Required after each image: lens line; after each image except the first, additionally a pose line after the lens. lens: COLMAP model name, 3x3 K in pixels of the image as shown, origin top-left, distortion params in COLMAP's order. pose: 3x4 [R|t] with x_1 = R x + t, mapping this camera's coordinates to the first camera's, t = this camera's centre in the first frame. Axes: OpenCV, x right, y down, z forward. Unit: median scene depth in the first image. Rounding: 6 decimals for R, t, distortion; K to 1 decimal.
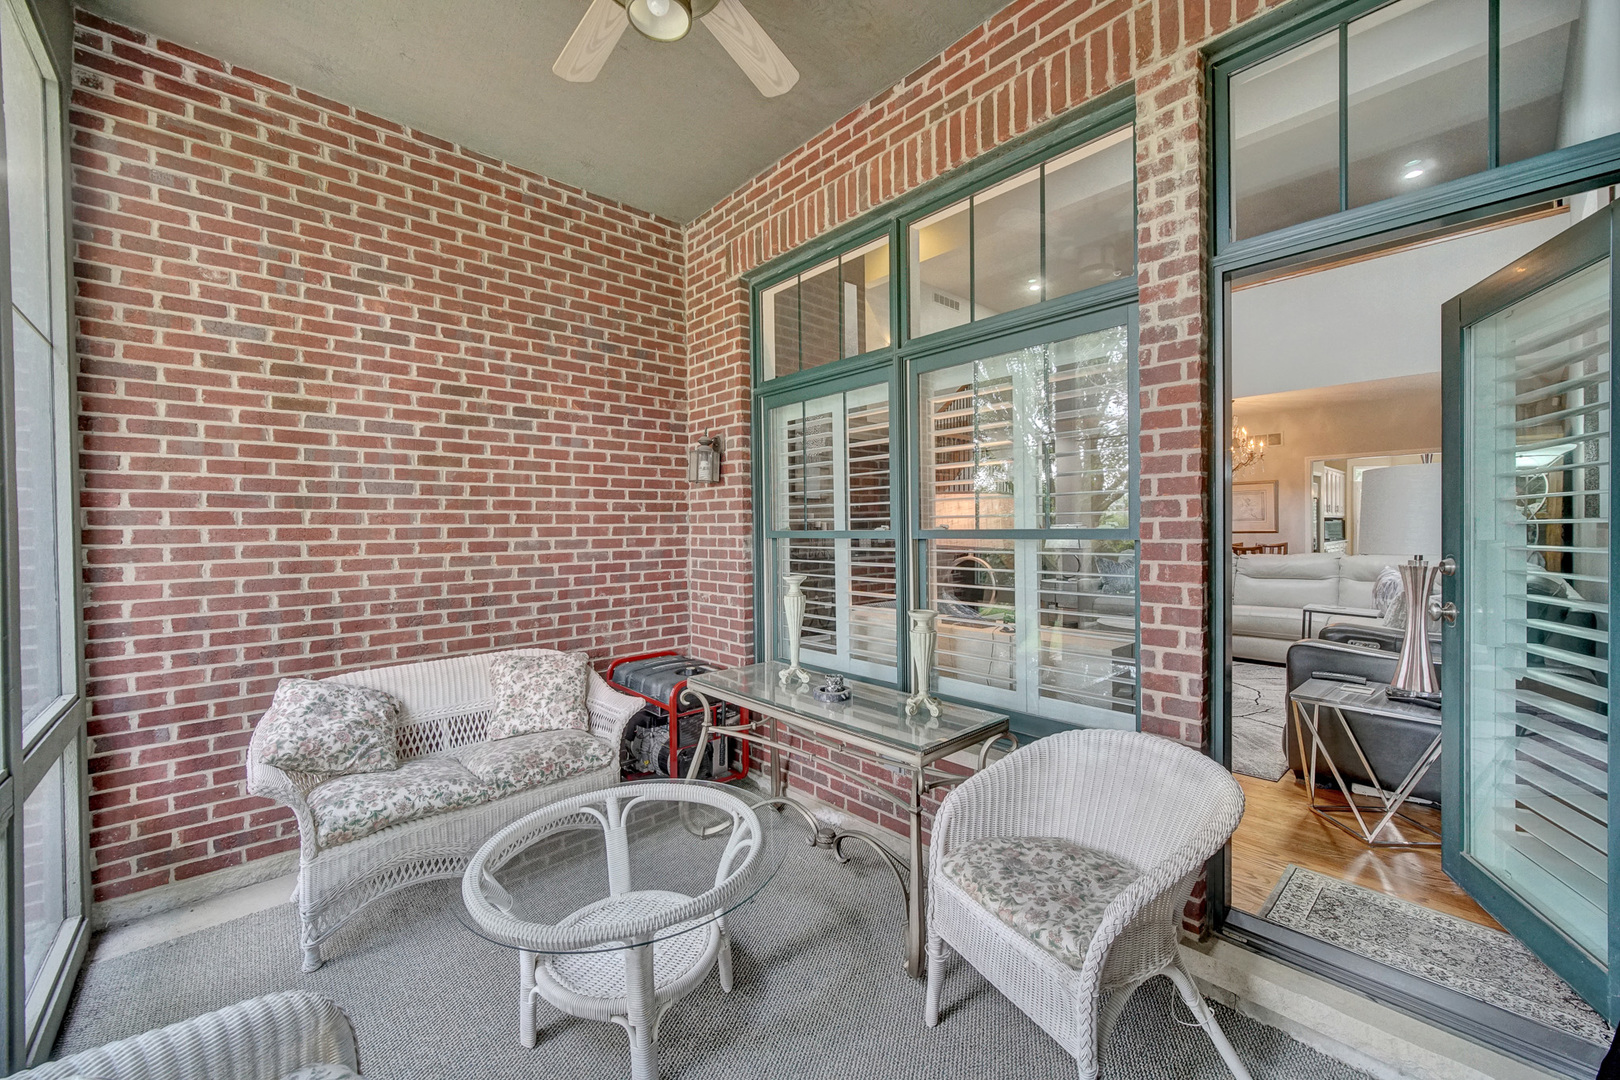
lens RADIAL K [[655.3, 0, 808.7], [0, 655.3, 535.0], [0, 0, 1]] dist [-0.003049, -0.000257]
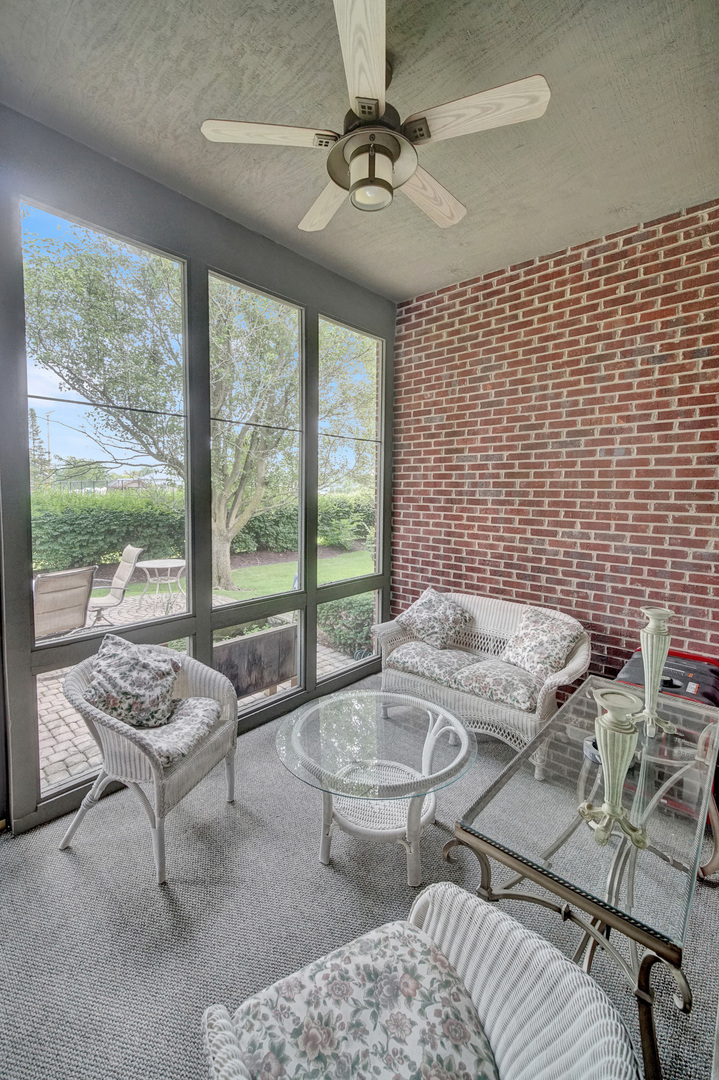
lens RADIAL K [[436.9, 0, 322.0], [0, 436.9, 516.4], [0, 0, 1]] dist [-0.003049, -0.000257]
pose [[0.067036, 0.069513, -0.995326, 0.431381], [-0.020449, 0.997456, 0.068285, -0.073803], [0.997541, 0.015776, 0.068287, 0.450784]]
